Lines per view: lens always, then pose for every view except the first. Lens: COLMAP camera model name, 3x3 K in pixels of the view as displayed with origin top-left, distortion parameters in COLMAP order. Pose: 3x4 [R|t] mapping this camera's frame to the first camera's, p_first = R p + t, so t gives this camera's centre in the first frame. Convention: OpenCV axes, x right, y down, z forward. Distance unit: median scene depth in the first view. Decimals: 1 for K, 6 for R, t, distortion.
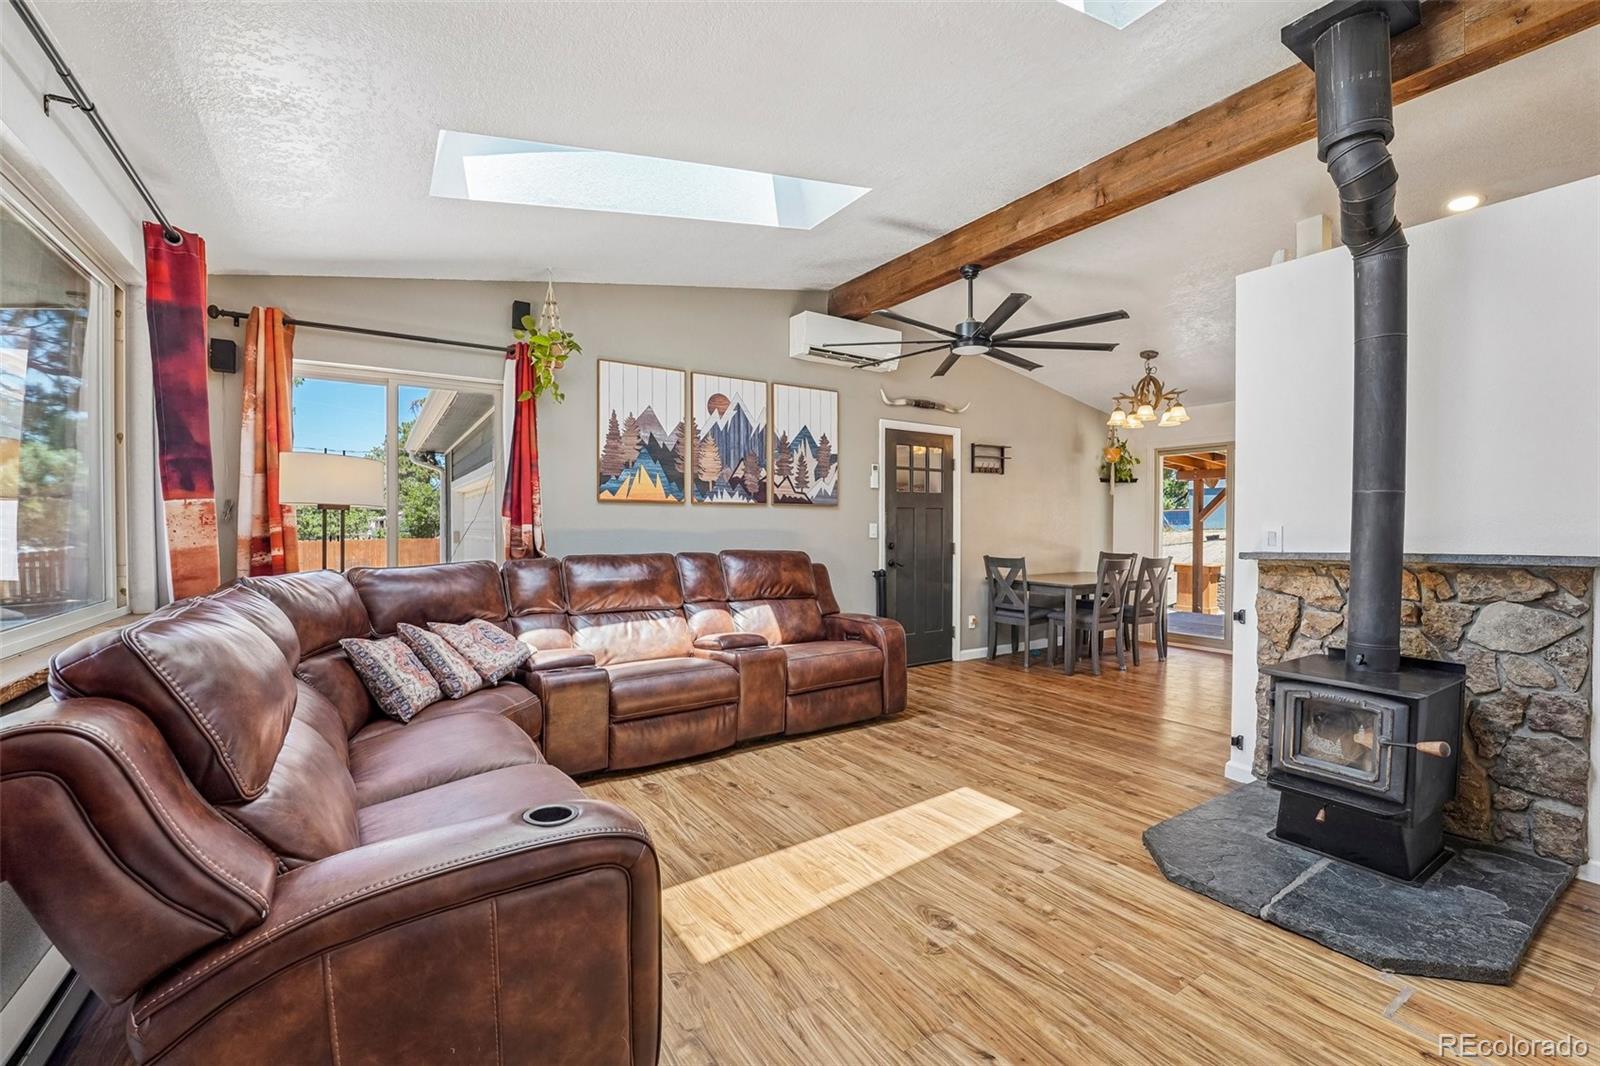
lens RADIAL K [[658.4, 0, 791.9], [0, 658.4, 538.3], [0, 0, 1]] dist [-0.026629, 0.002913]
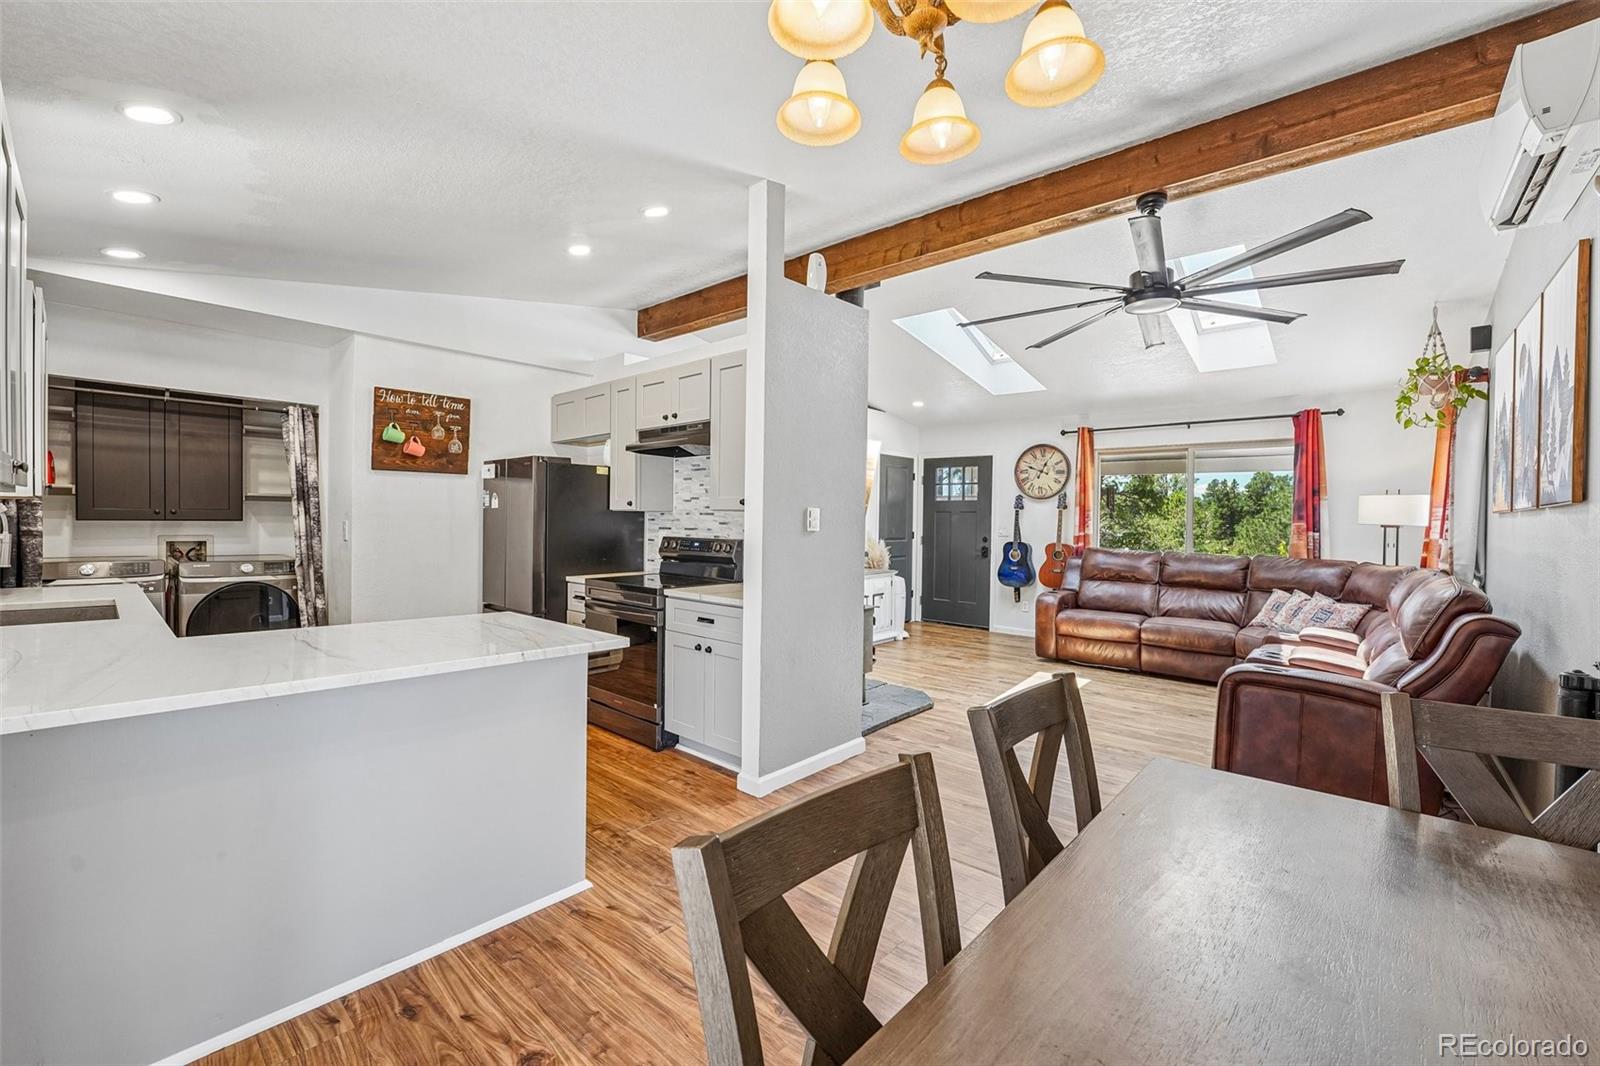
lens RADIAL K [[658.4, 0, 796.6], [0, 658.4, 525.0], [0, 0, 1]] dist [-0.026629, 0.002913]
pose [[-0.962396, -0.011457, -0.271407, 0.627399], [-0.018926, 0.999510, 0.024919, -0.033092], [0.270989, 0.029118, -0.962142, 1.174830]]
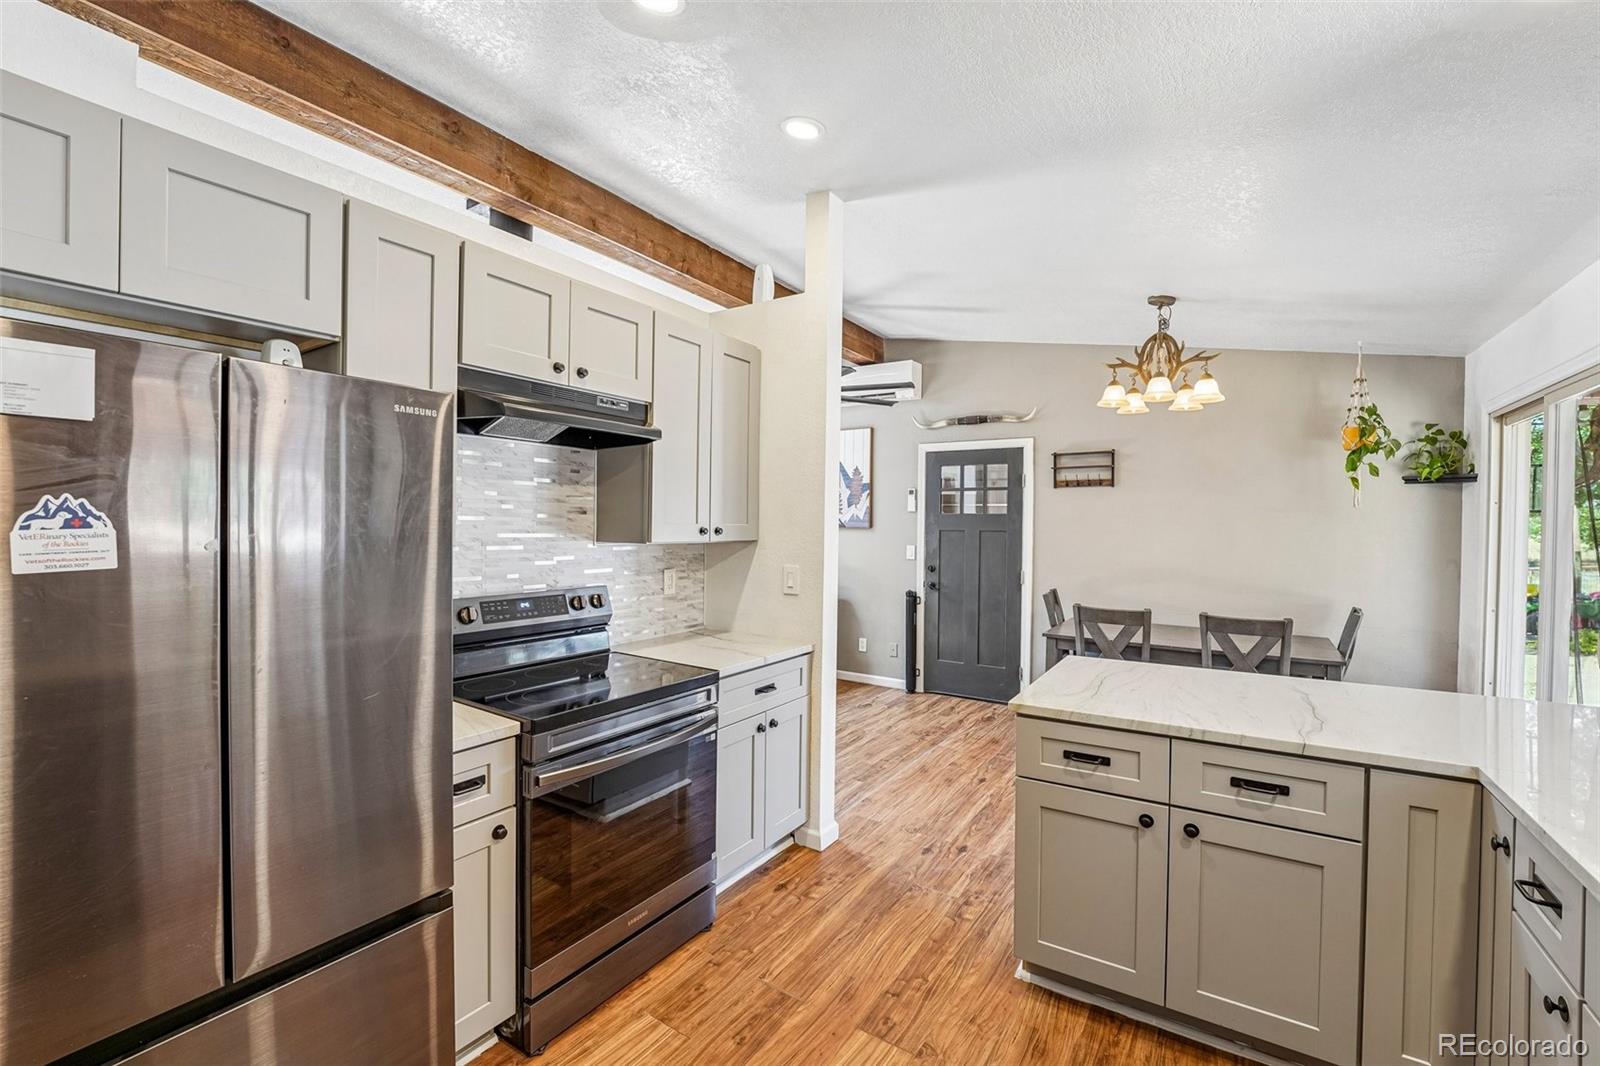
lens RADIAL K [[658.4, 0, 793.9], [0, 658.4, 529.9], [0, 0, 1]] dist [-0.026629, 0.002913]
pose [[0.397837, 0.012882, -0.917366, 0.976562], [-0.028114, 0.999603, 0.001845, -0.042275], [0.917025, 0.025057, 0.398041, 0.399710]]
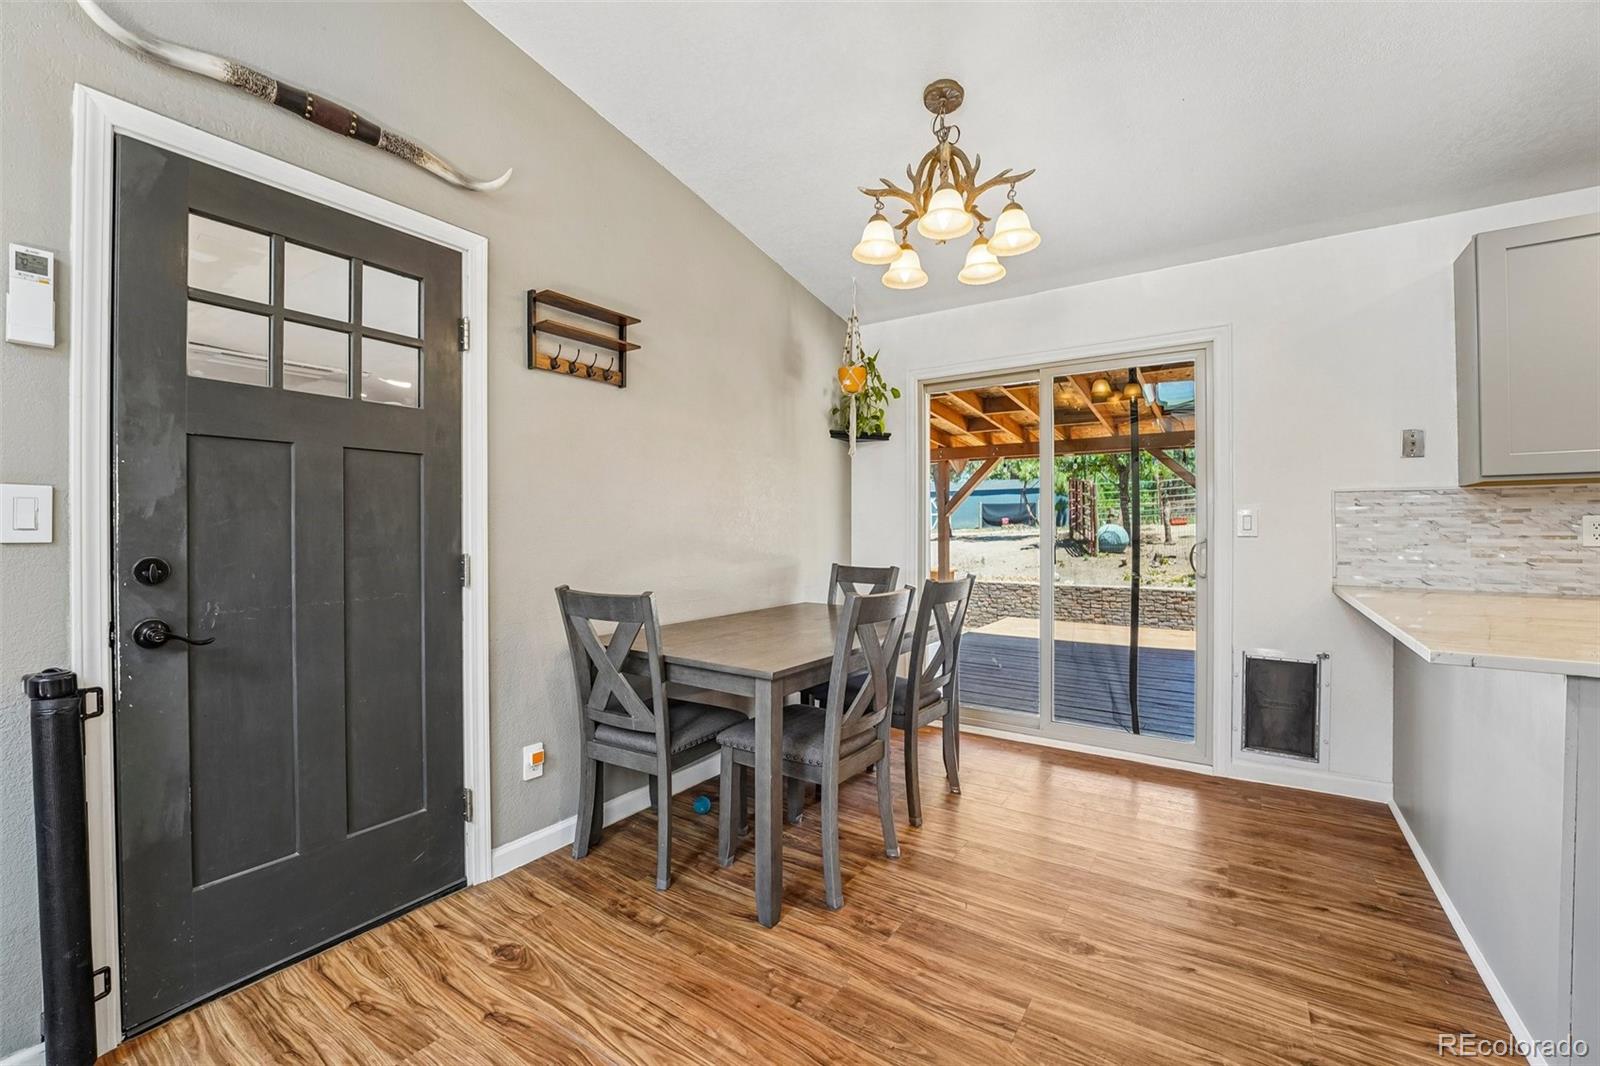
lens RADIAL K [[658.4, 0, 790.3], [0, 658.4, 527.1], [0, 0, 1]] dist [-0.026629, 0.002913]
pose [[0.923417, 0.000741, 0.383797, 0.290185], [0.006448, 0.999827, -0.017443, -0.000269], [-0.383743, 0.018582, 0.923253, 0.642676]]
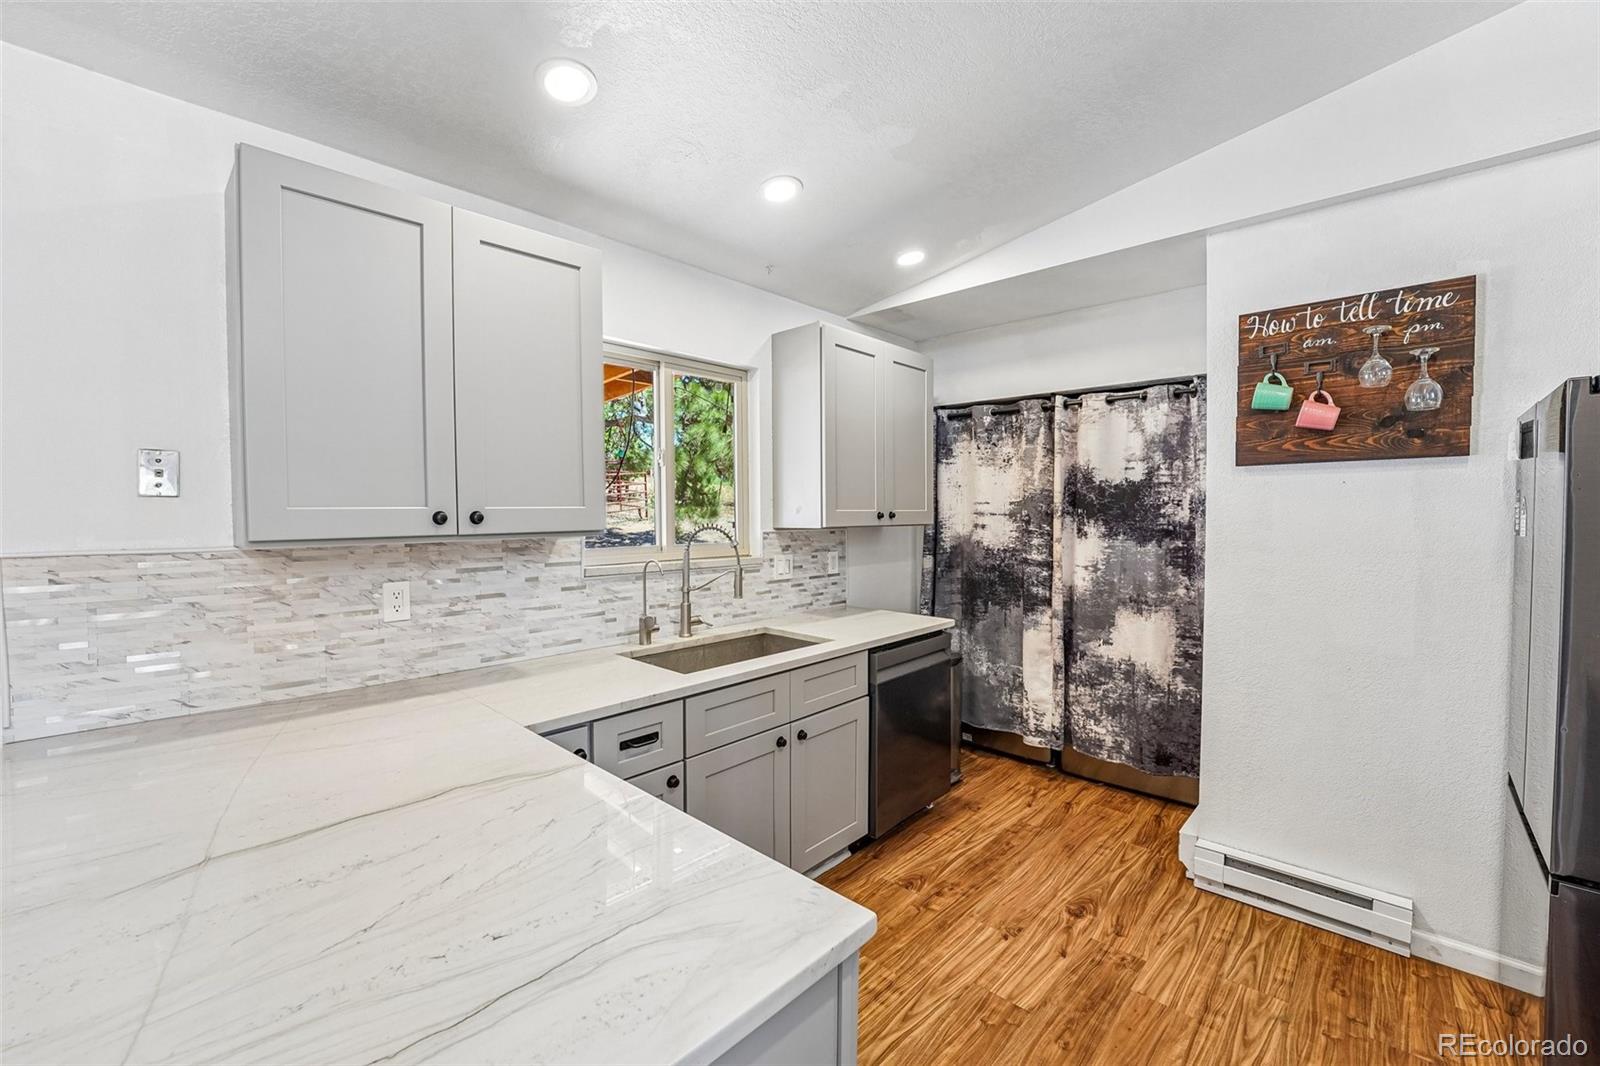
lens RADIAL K [[658.4, 0, 796.0], [0, 658.4, 531.6], [0, 0, 1]] dist [-0.026629, 0.002913]
pose [[-0.246426, -0.025124, 0.968836, 0.558753], [0.021358, 0.999280, 0.031346, -0.045533], [-0.968926, 0.028416, -0.245712, 0.704919]]
